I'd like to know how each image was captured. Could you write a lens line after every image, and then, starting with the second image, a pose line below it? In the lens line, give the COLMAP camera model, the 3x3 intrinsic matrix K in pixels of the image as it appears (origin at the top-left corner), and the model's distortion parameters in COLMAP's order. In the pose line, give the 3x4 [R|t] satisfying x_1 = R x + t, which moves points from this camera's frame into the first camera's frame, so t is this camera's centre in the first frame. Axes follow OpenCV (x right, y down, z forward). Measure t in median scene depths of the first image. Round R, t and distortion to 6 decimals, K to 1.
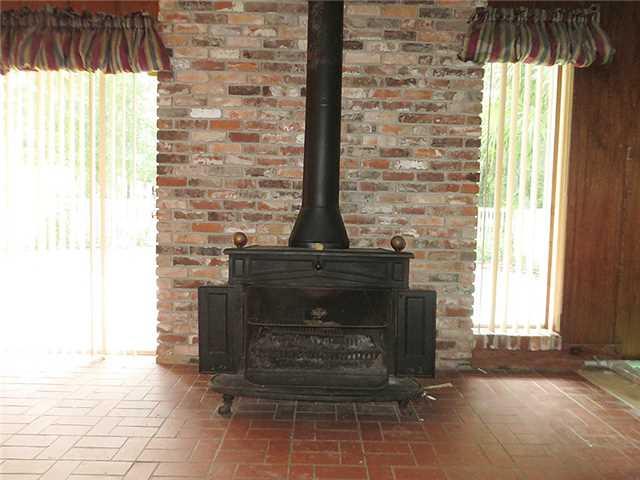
lens RADIAL K [[478.6, 0, 317.6], [0, 478.6, 238.8], [0, 0, 1]] dist [-0.019488, 0.011744]
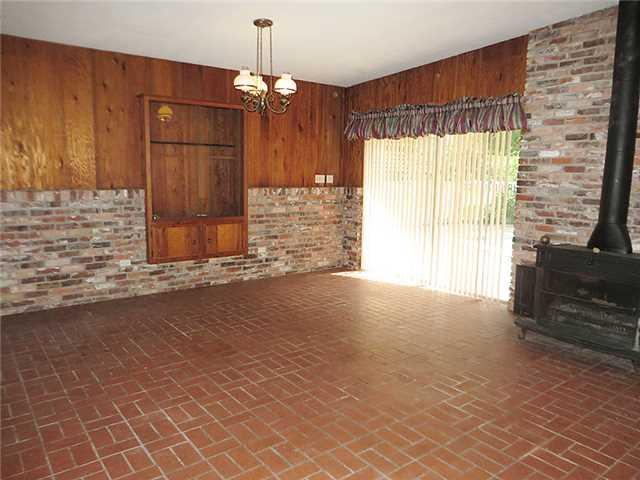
lens RADIAL K [[478.6, 0, 319.3], [0, 478.6, 240.3], [0, 0, 1]] dist [-0.019488, 0.011744]
pose [[0.607851, 0.104232, -0.787180, 0.543522], [-0.051985, 0.994444, 0.091534, -0.089409], [0.792348, -0.014718, 0.609892, -0.508959]]
